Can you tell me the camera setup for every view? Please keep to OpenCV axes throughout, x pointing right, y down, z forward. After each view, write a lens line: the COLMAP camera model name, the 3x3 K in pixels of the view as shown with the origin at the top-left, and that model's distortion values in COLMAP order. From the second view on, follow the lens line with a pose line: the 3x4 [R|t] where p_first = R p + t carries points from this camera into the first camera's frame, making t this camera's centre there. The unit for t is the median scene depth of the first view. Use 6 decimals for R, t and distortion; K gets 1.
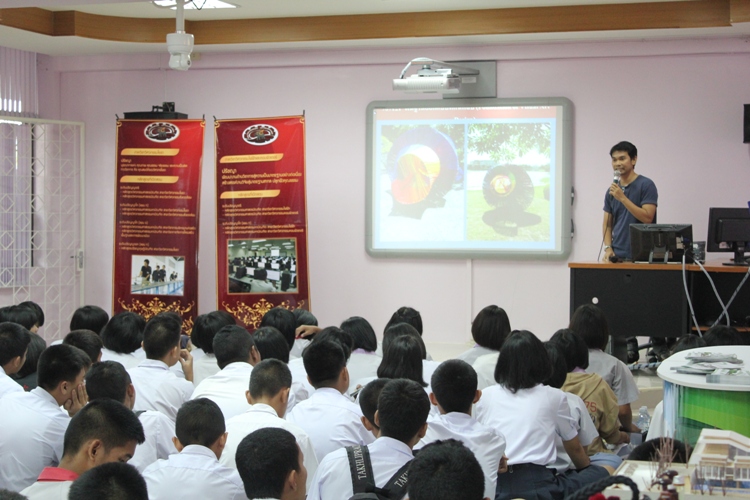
lens RADIAL K [[1424.1, 0, 375.0], [0, 1424.1, 250.0], [0, 0, 1]] dist [0.017530, 0.169784]
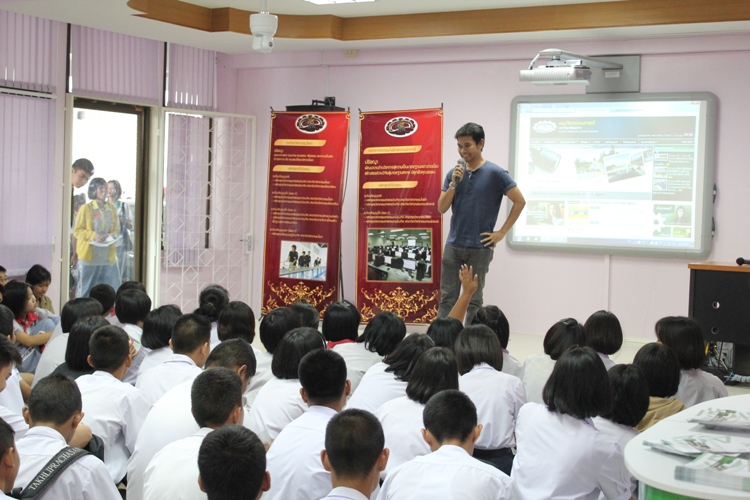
lens RADIAL K [[1174.3, 0, 375.0], [0, 1174.3, 250.0], [0, 0, 1]] dist [-0.015232, 0.040398]
pose [[0.979183, 0.031699, -0.200490, 0.072927], [-0.029357, 0.999462, 0.014643, -0.004292], [0.200846, -0.008452, 0.979586, 0.167304]]
